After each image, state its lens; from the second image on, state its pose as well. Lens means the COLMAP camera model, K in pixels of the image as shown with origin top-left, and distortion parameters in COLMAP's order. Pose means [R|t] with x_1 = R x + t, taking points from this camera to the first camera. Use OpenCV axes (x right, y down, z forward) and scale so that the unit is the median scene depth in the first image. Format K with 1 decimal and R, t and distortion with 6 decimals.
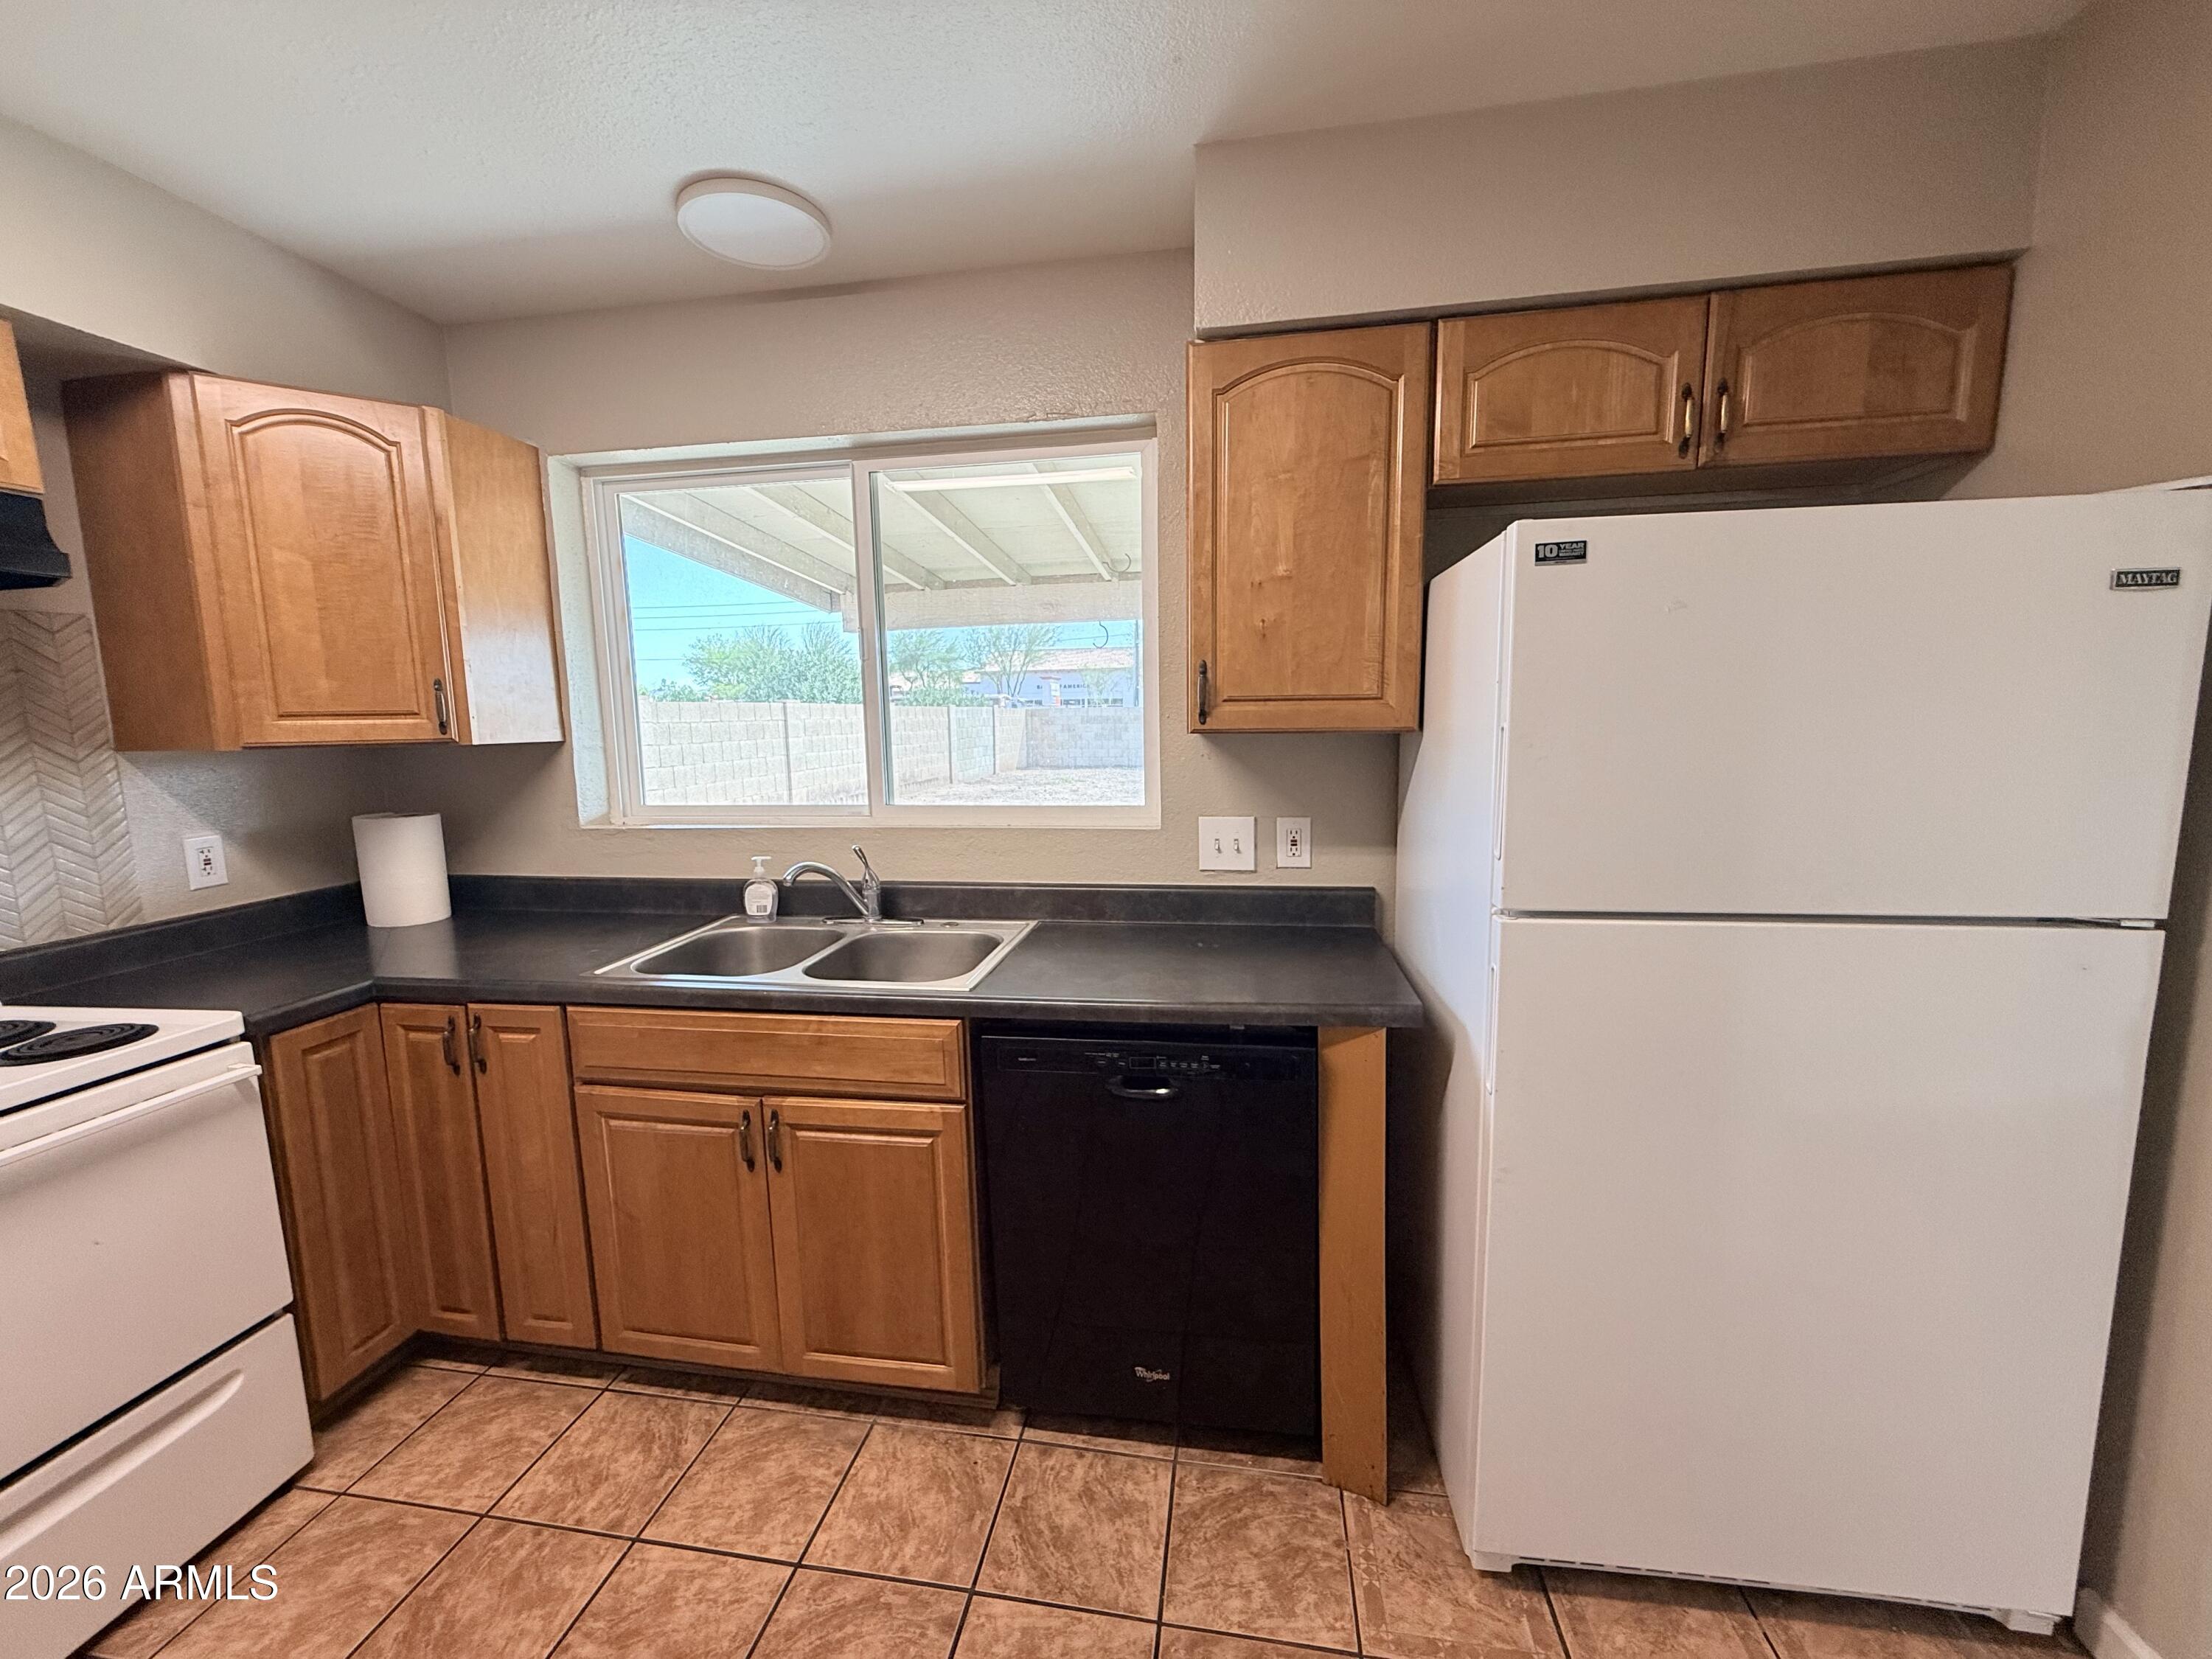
lens RADIAL K [[887.5, 0, 1097.5], [0, 887.5, 829.5], [0, 0, 1]] dist [-0.000285, 0.000132]
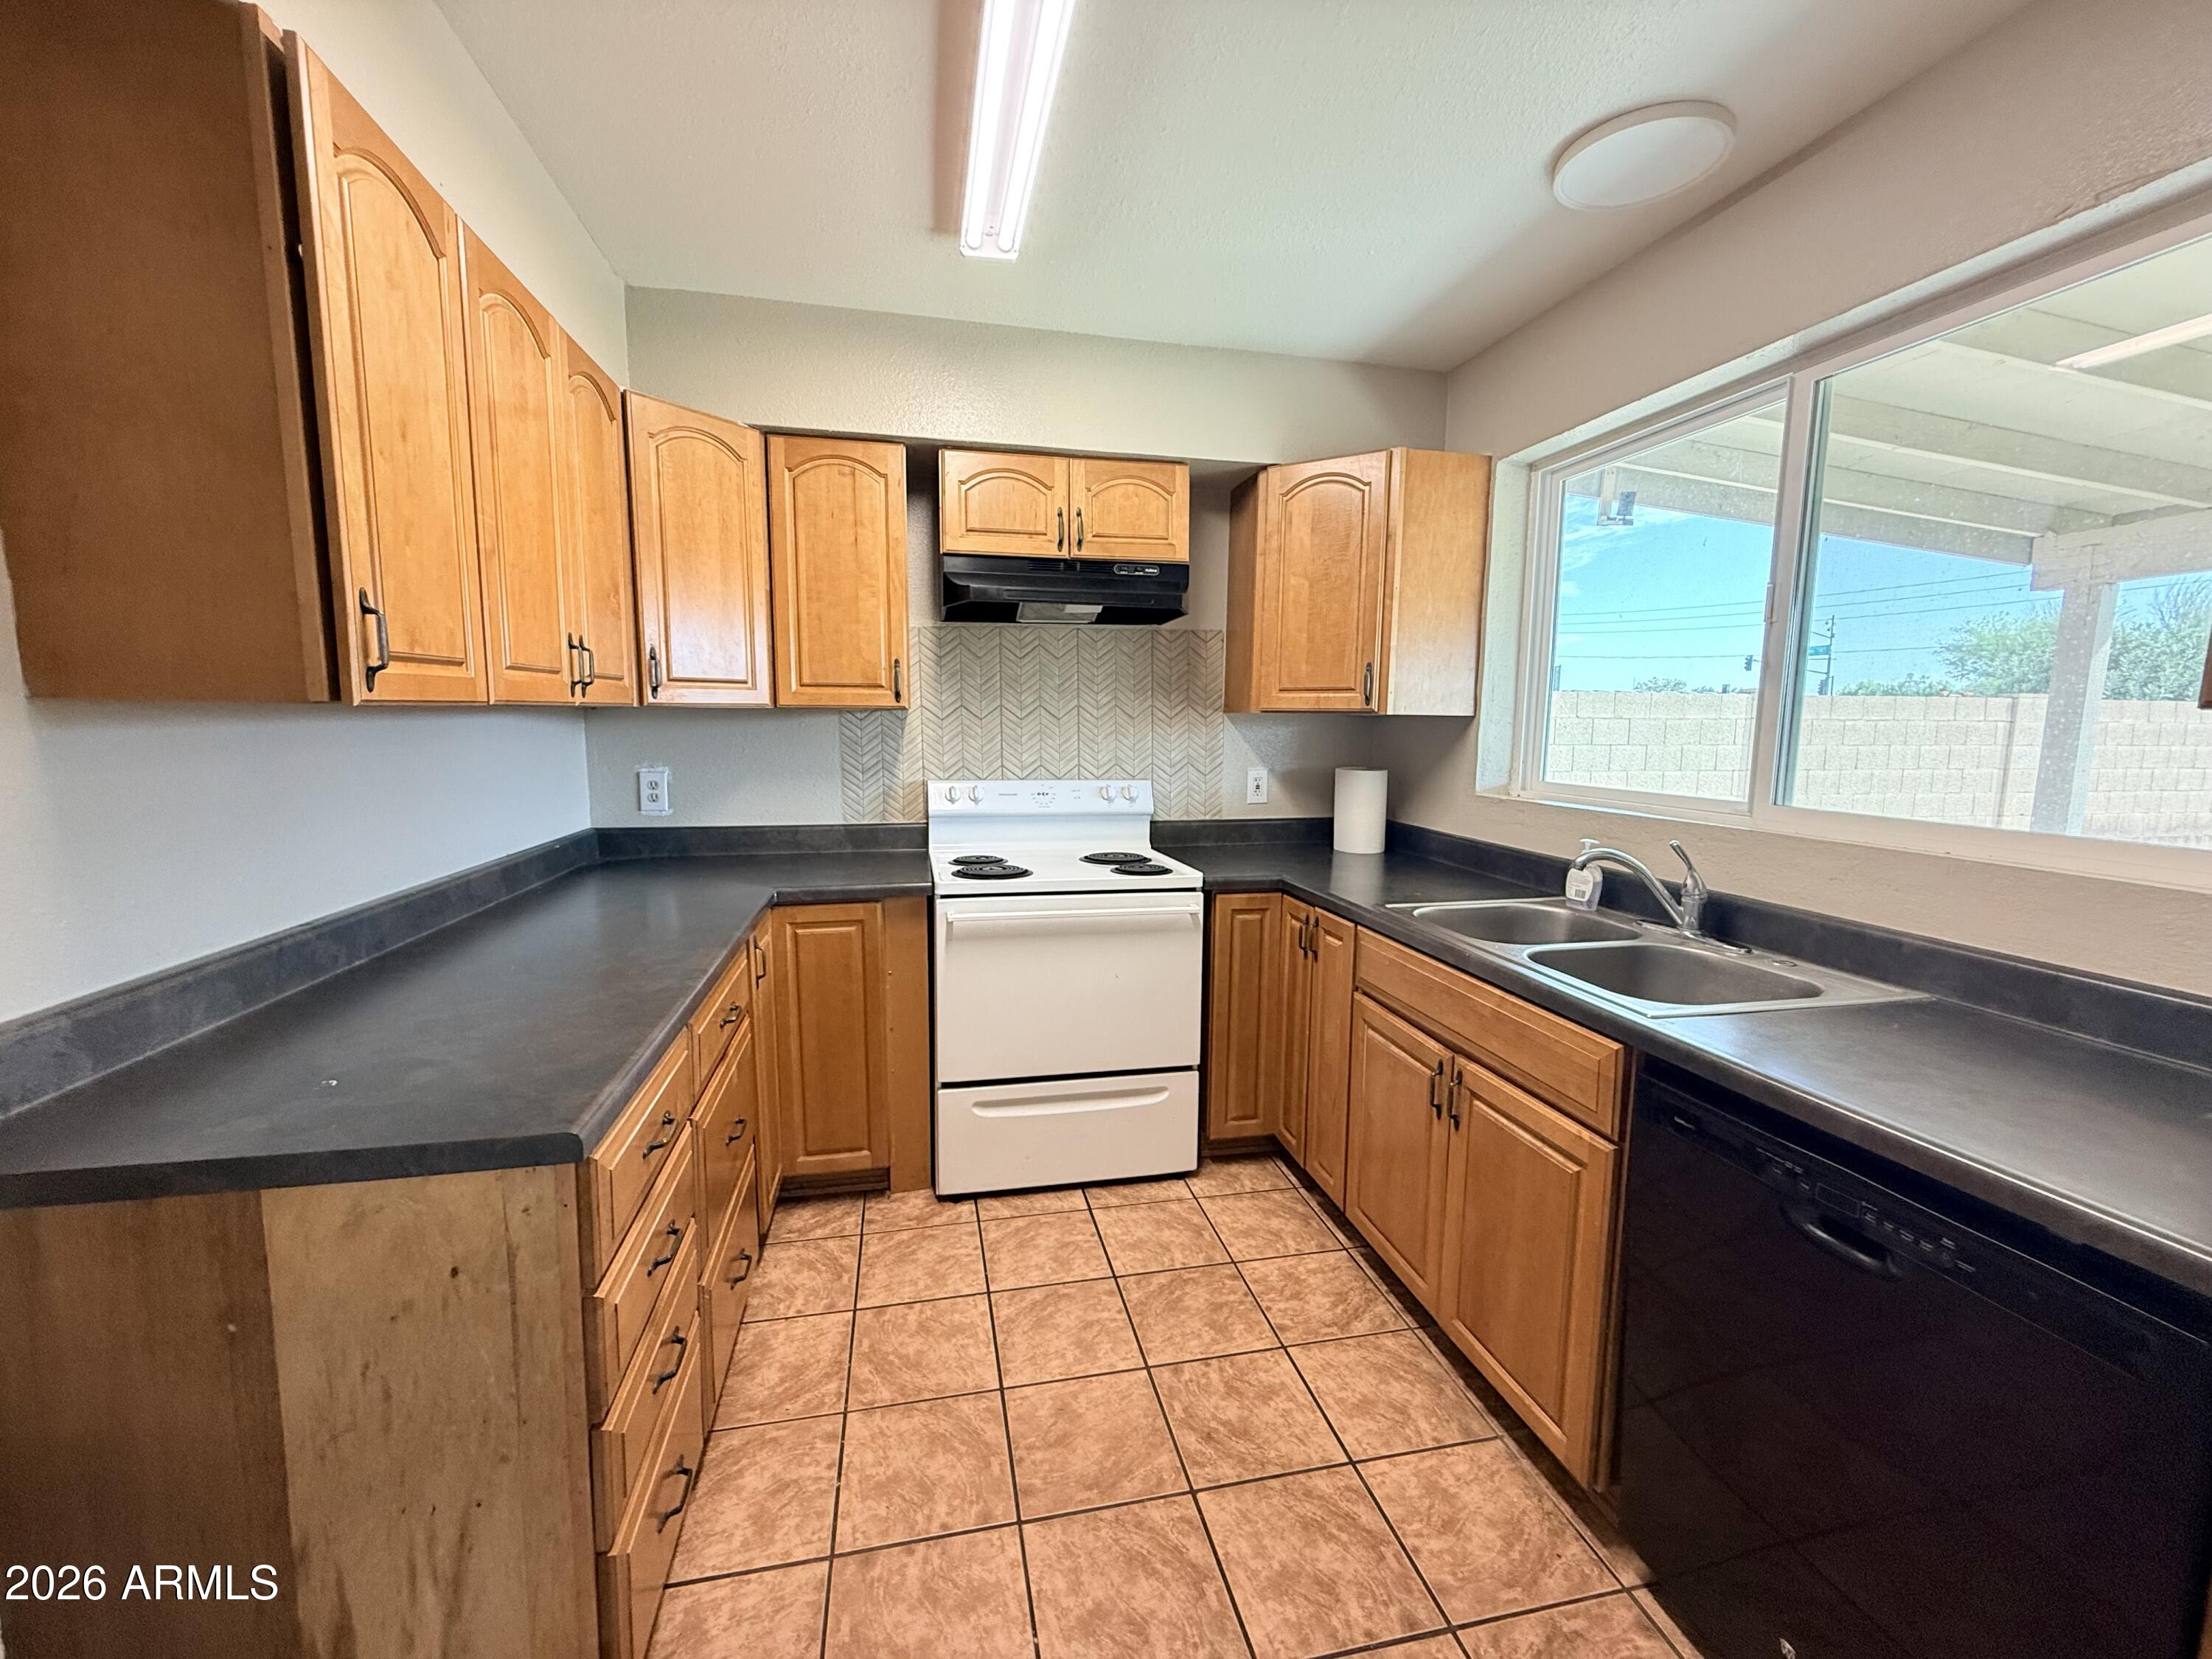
lens RADIAL K [[887.5, 0, 1097.5], [0, 887.5, 829.5], [0, 0, 1]] dist [-0.000285, 0.000132]
pose [[0.364339, 0.137800, -0.921015, 0.372379], [-0.137240, 0.986138, 0.093253, 0.004325], [0.921098, 0.092424, 0.378201, 0.192229]]
